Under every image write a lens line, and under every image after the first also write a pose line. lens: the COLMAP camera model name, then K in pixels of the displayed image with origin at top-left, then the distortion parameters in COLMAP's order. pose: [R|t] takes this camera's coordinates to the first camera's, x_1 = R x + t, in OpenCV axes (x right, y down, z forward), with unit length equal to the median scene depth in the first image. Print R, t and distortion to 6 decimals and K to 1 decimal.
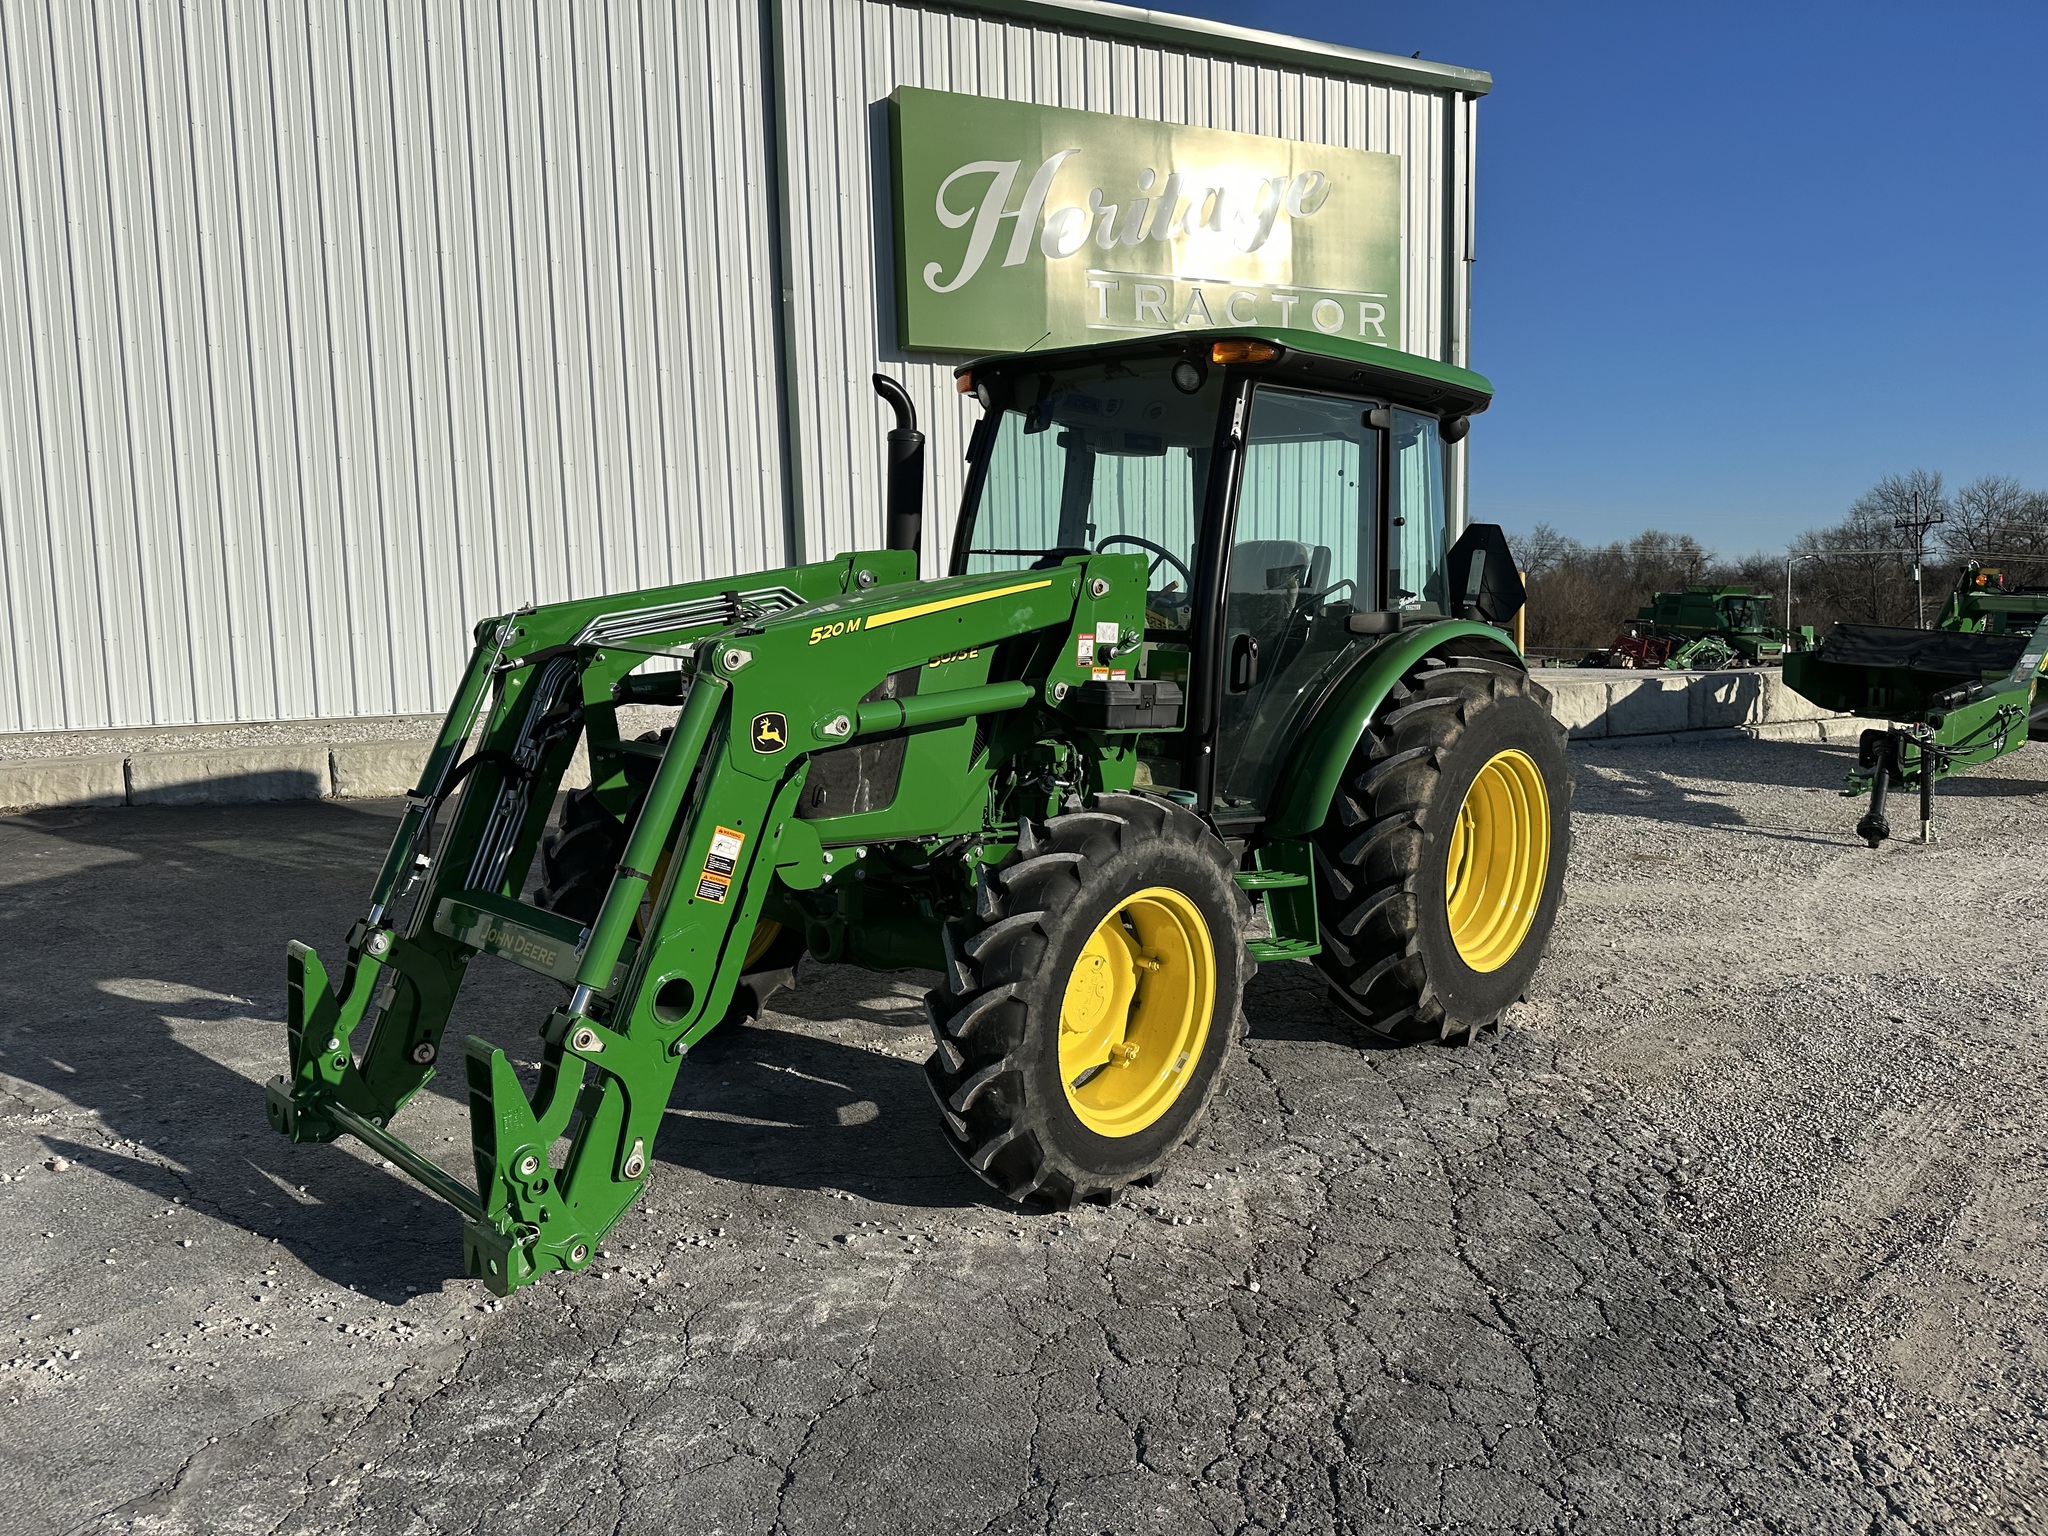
lens RADIAL K [[1433.4, 0, 1022.3], [0, 1433.4, 756.1], [0, 0, 1]] dist [0.068220, -0.089788]
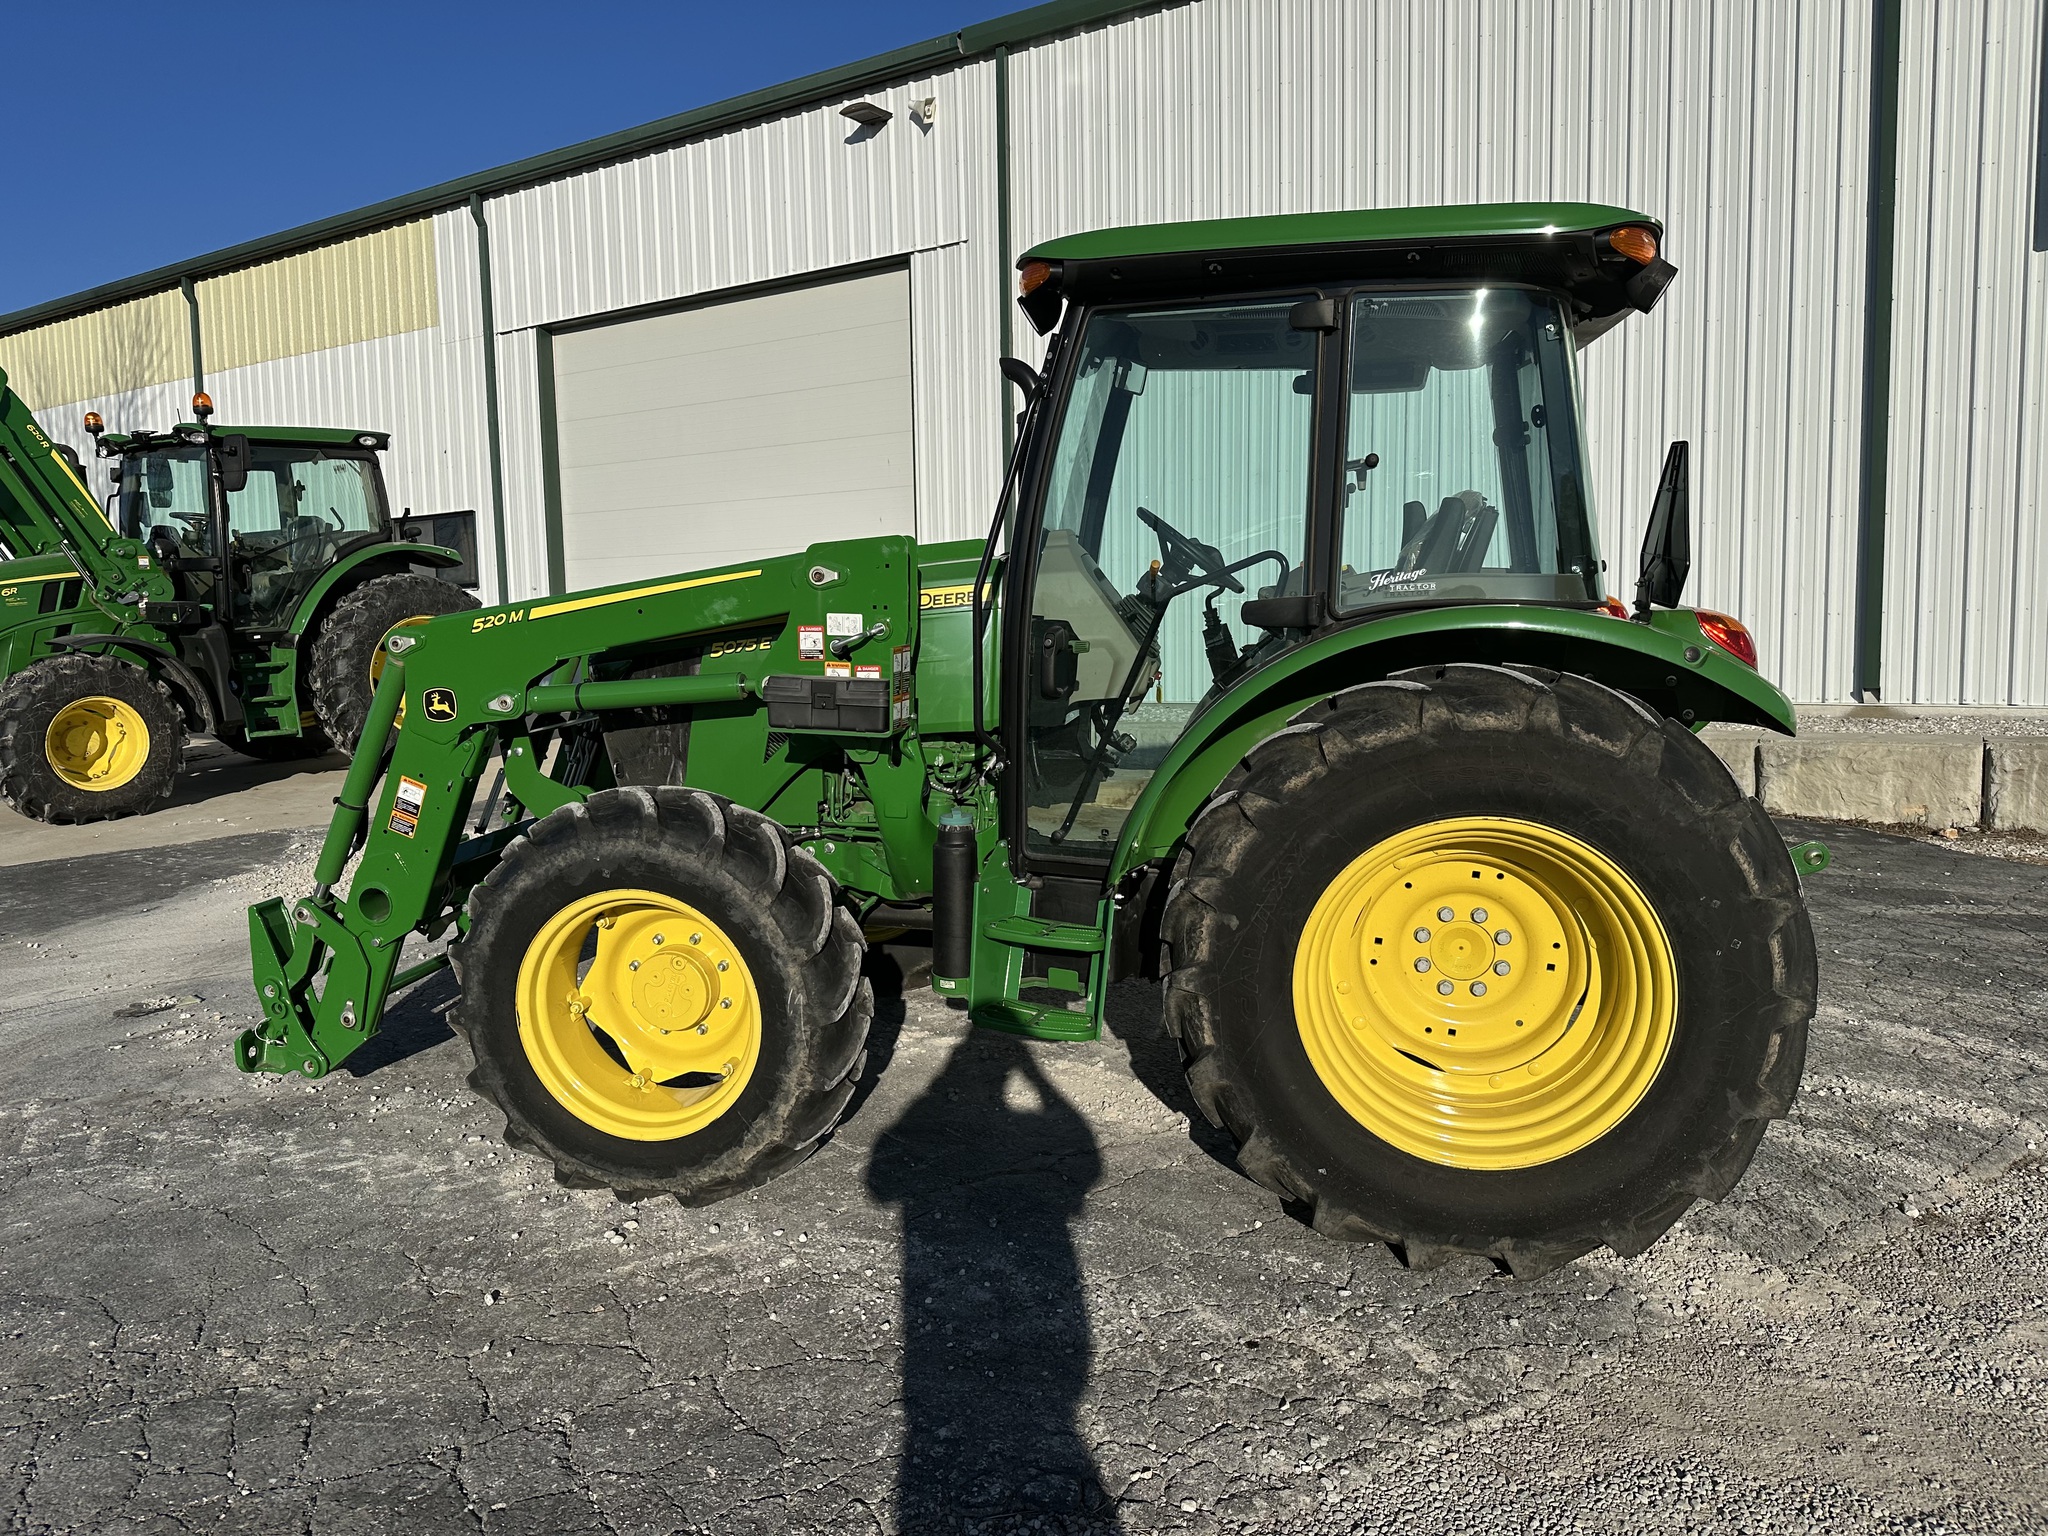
lens RADIAL K [[1433.4, 0, 1016.0], [0, 1433.4, 760.7], [0, 0, 1]] dist [0.068220, -0.089788]
pose [[0.529148, 0.081498, -0.844607, 0.915643], [-0.073466, 0.996039, 0.050084, -0.054225], [0.845343, 0.035548, 0.533039, 0.616861]]
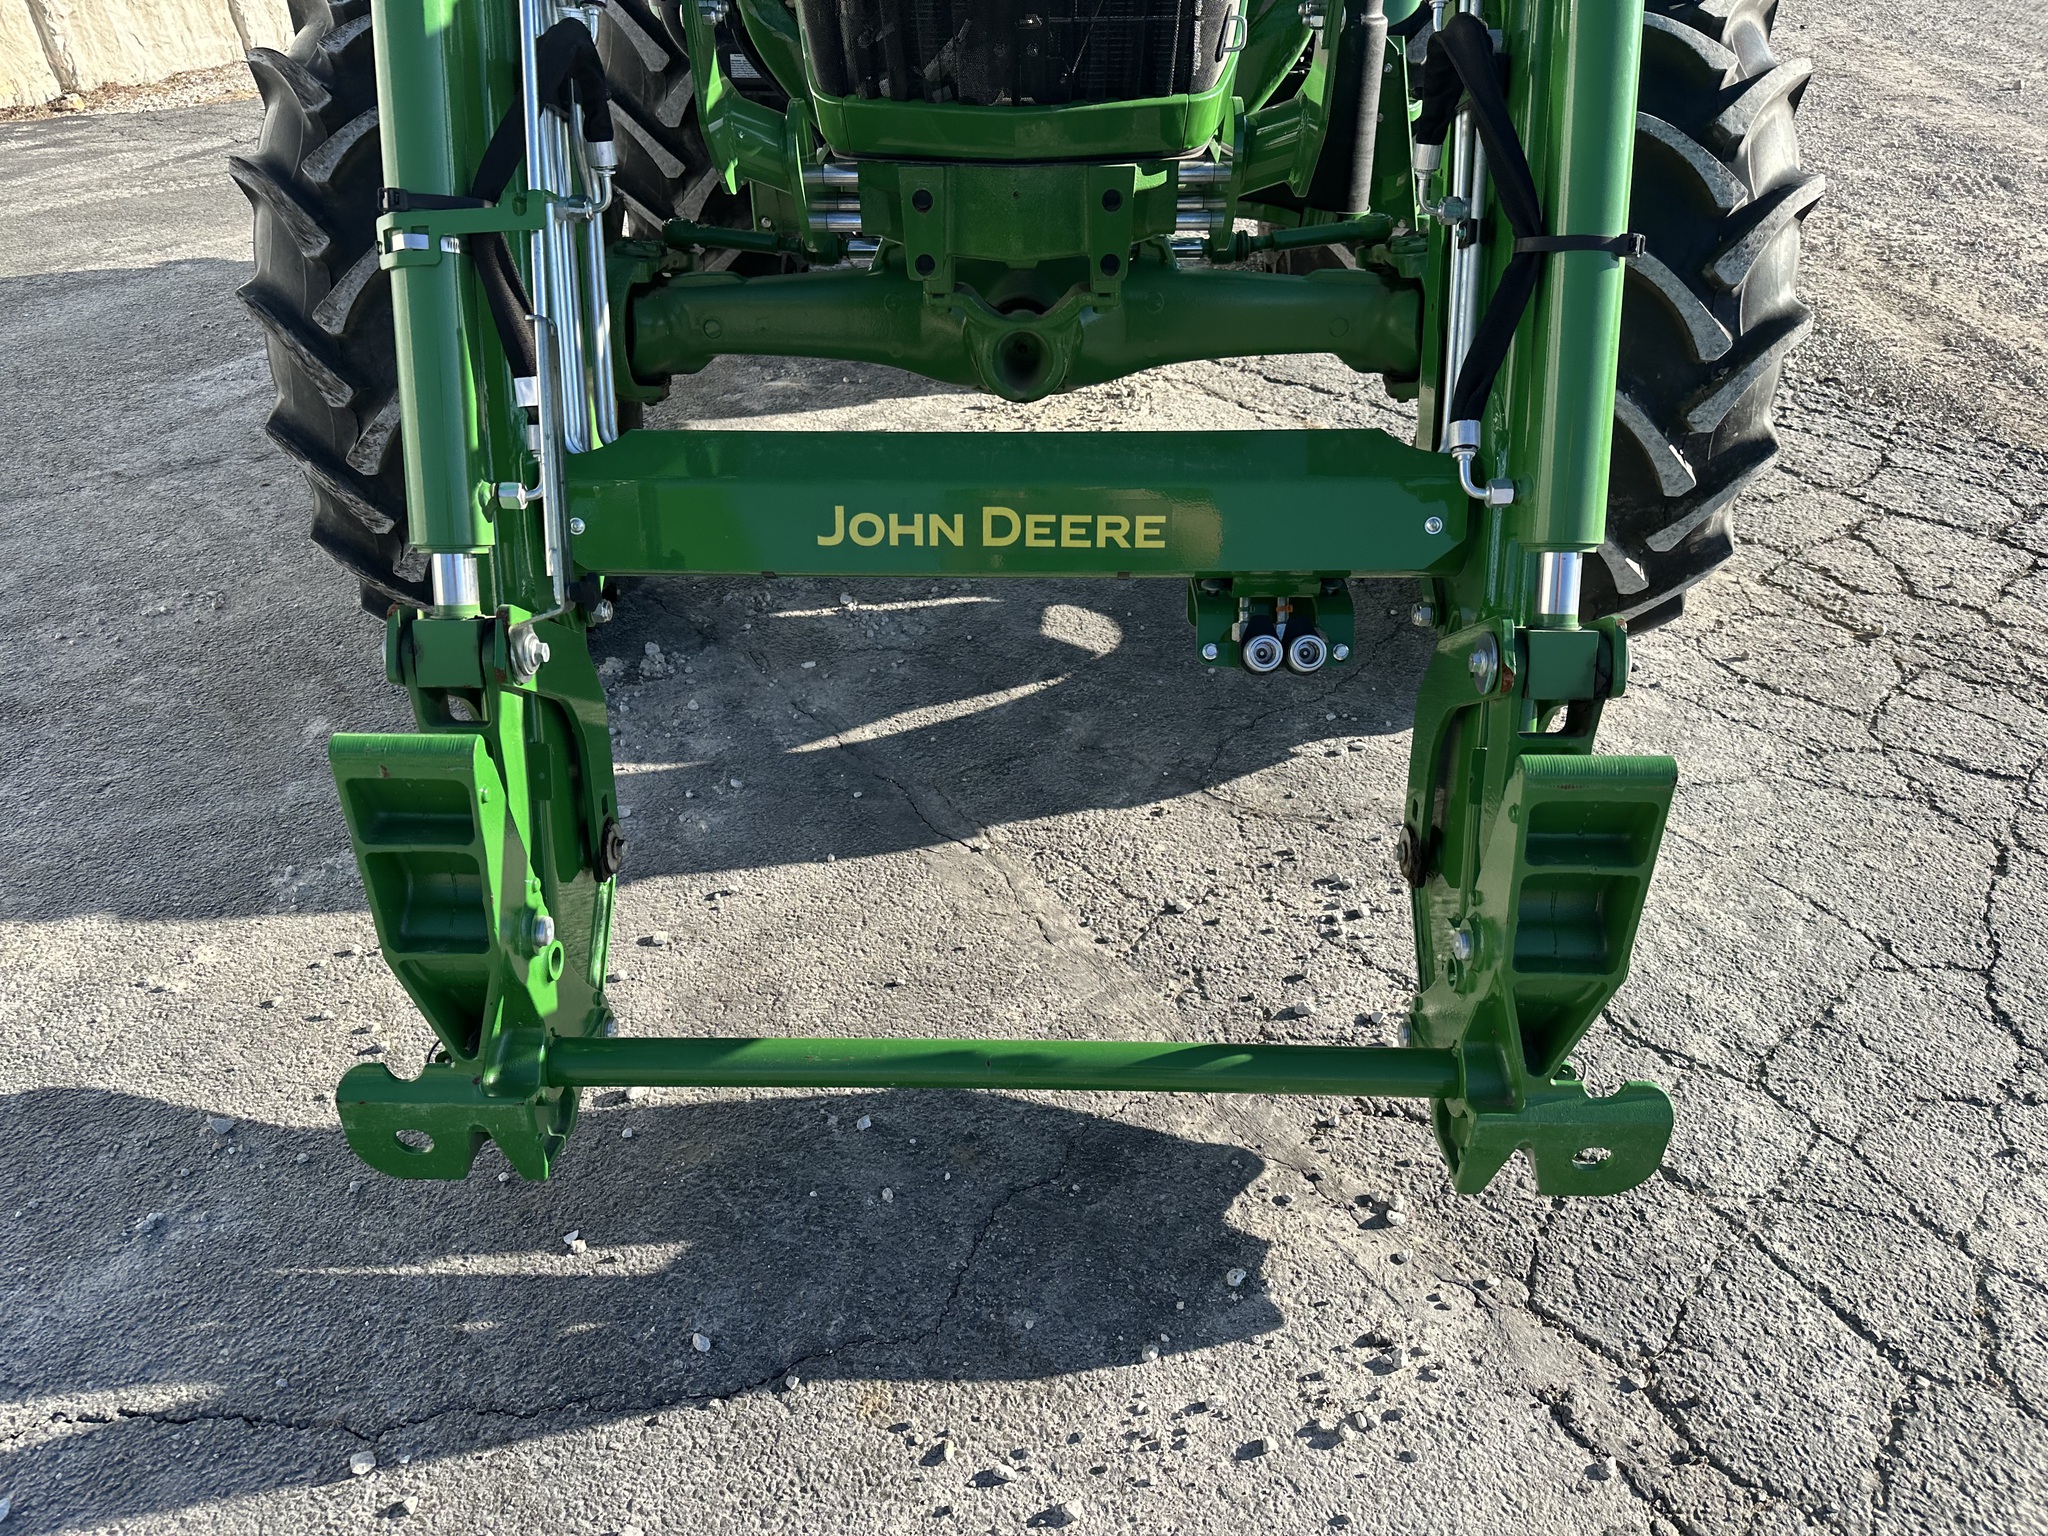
lens RADIAL K [[1433.4, 0, 1011.6], [0, 1433.4, 779.6], [0, 0, 1]] dist [0.068220, -0.089788]
pose [[0.744162, -0.413900, 0.524318, -0.504975], [0.114982, 0.852560, 0.509823, -0.013275], [-0.658029, -0.319104, 0.682034, 0.602861]]
